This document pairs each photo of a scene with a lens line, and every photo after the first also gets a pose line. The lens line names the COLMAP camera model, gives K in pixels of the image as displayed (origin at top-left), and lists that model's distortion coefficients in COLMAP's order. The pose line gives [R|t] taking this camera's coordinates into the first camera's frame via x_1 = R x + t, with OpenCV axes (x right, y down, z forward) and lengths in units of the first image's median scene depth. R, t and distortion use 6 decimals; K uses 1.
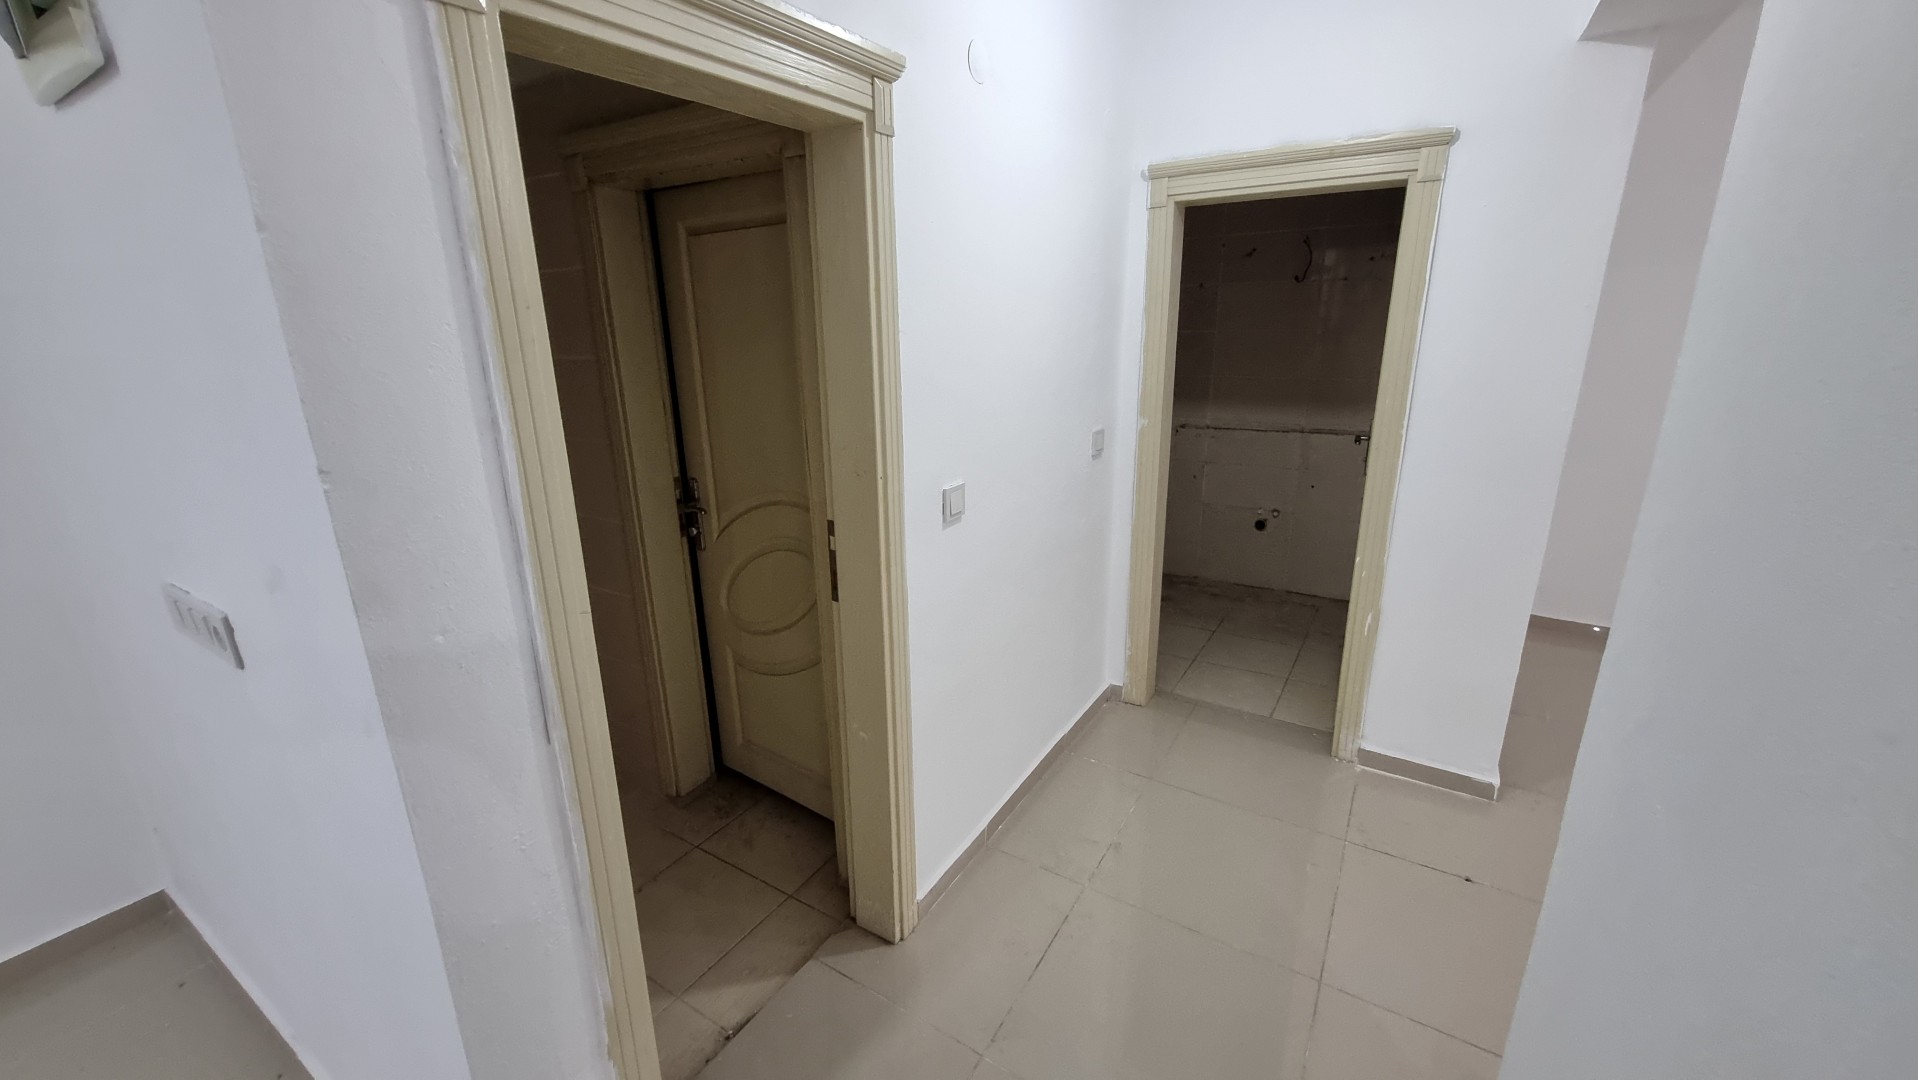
lens RADIAL K [[766.0, 0, 949.1], [0, 766.0, 543.4], [0, 0, 1]] dist [0.000275, 0.000226]
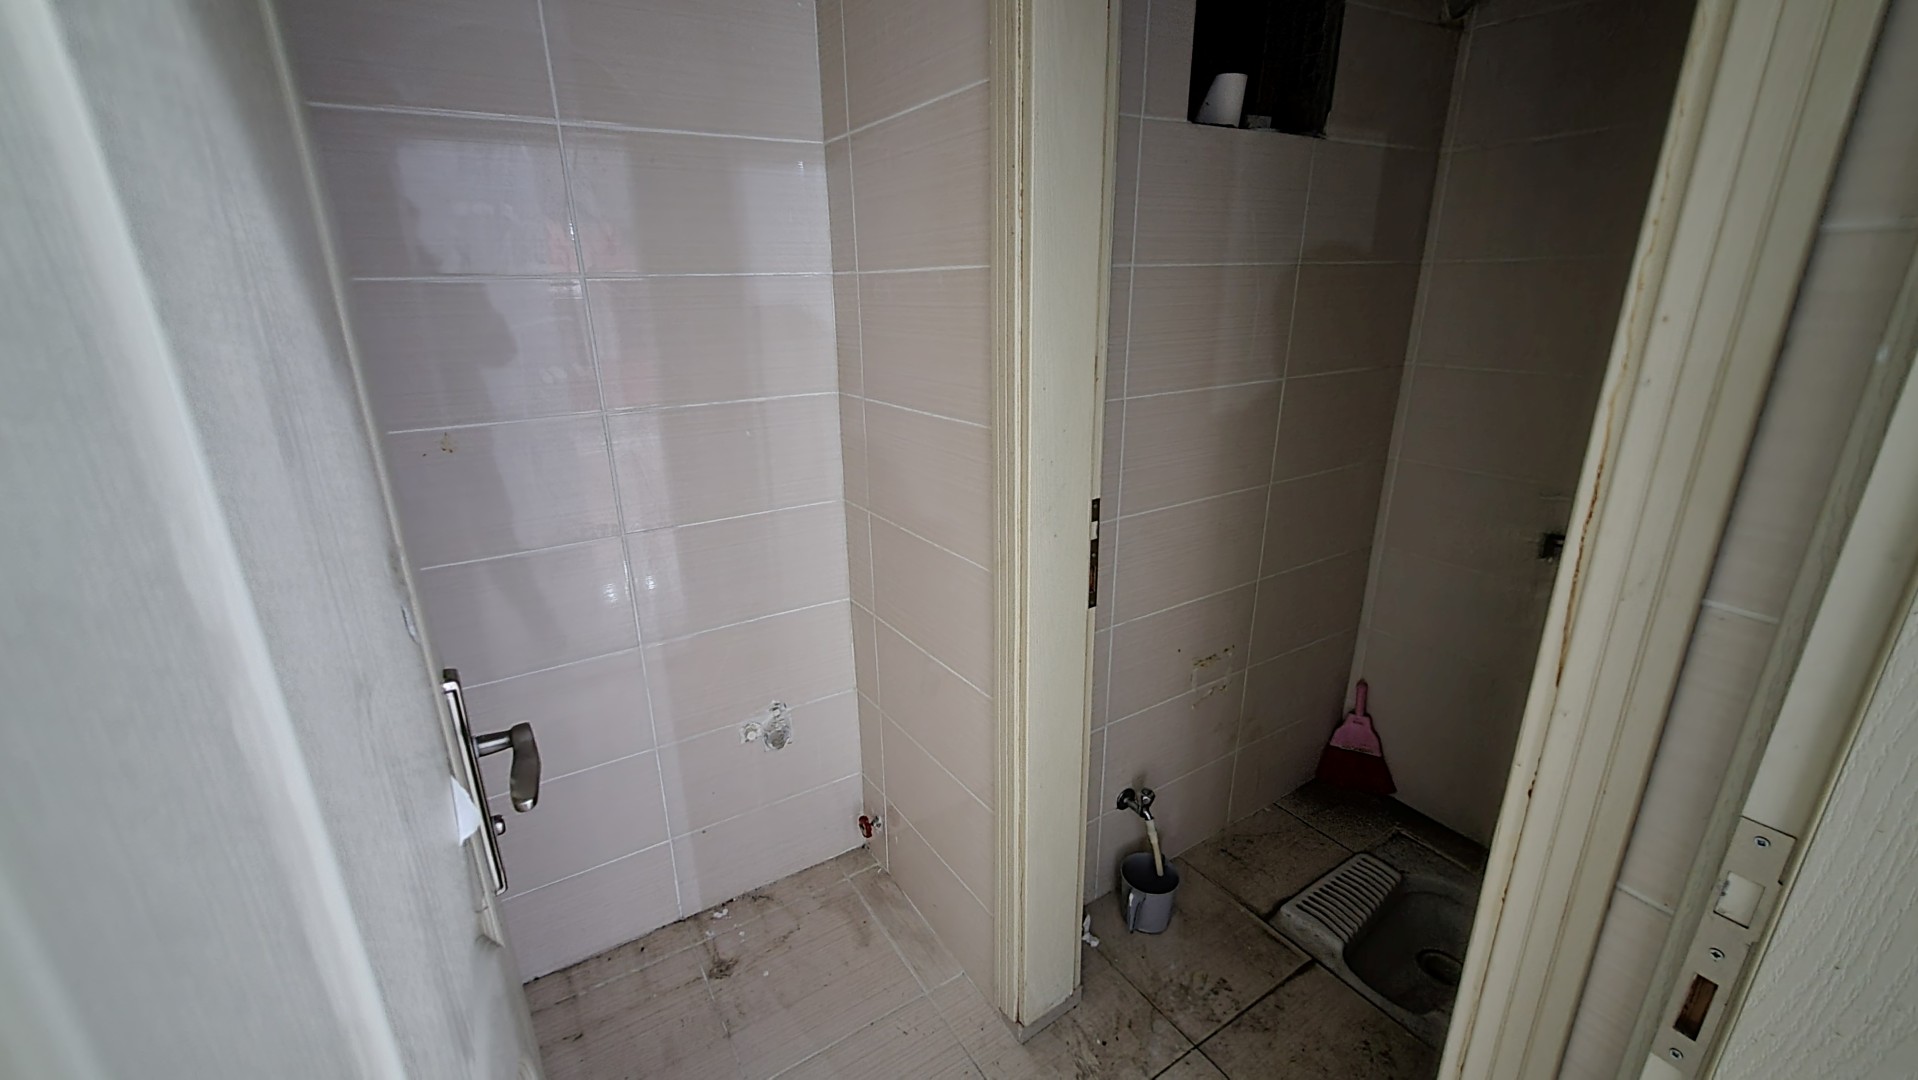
lens RADIAL K [[766.0, 0, 961.0], [0, 766.0, 538.5], [0, 0, 1]] dist [0.000275, 0.000226]
pose [[0.895041, 0.142089, -0.422743, -0.208100], [-0.128090, 0.989853, 0.061507, -0.081253], [0.427193, -0.000903, 0.904160, 0.470557]]
